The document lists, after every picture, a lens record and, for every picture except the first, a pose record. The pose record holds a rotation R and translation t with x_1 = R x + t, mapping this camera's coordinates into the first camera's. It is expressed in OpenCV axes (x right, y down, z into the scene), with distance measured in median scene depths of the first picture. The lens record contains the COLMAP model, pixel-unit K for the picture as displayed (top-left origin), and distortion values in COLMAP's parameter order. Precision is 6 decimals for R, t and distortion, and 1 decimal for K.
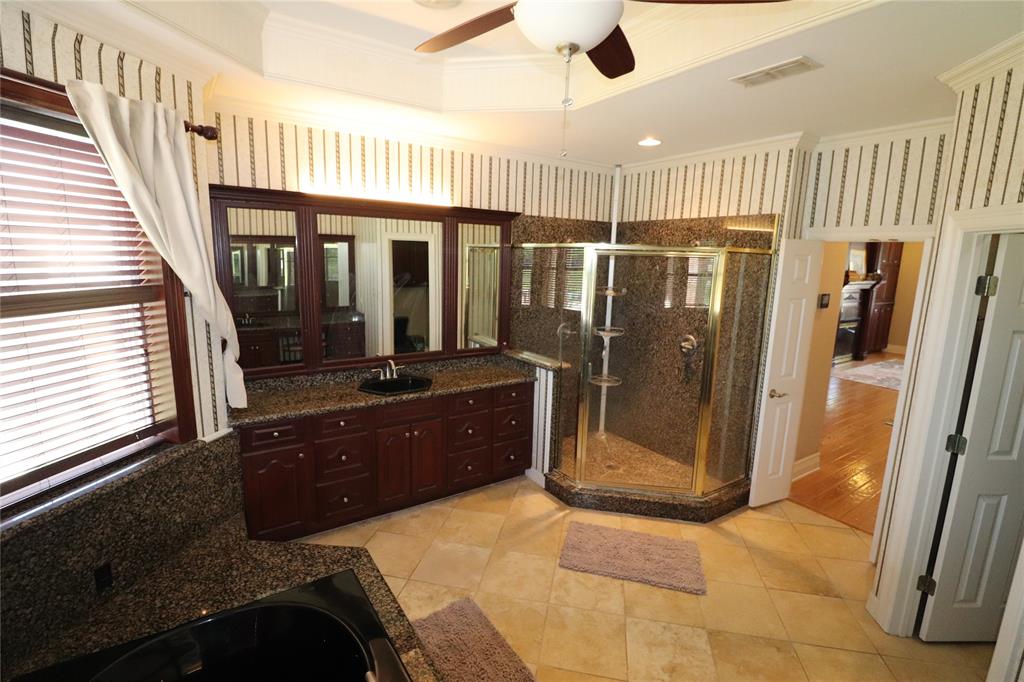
lens RADIAL K [[476.9, 0, 510.8], [0, 476.9, 340.4], [0, 0, 1]] dist [0.002158, -0.014890]
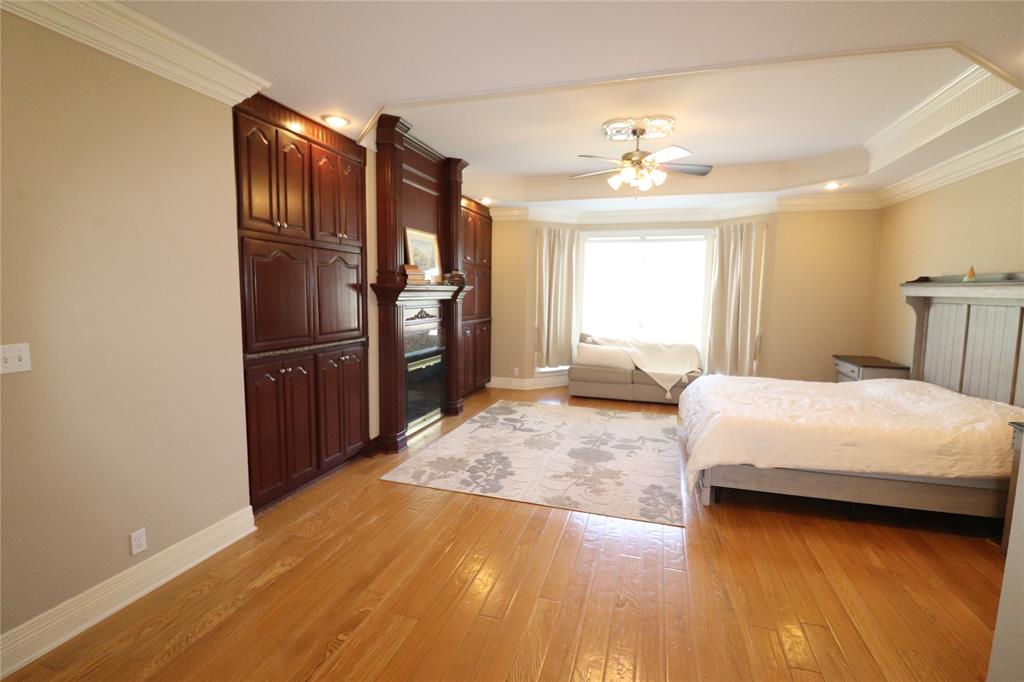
lens RADIAL K [[476.9, 0, 510.8], [0, 476.9, 340.4], [0, 0, 1]] dist [0.002158, -0.014890]
pose [[0.775030, -0.085701, 0.626086, 0.423927], [0.120262, 0.992657, -0.012993, -0.038470], [-0.620376, 0.085364, 0.779645, 0.475044]]
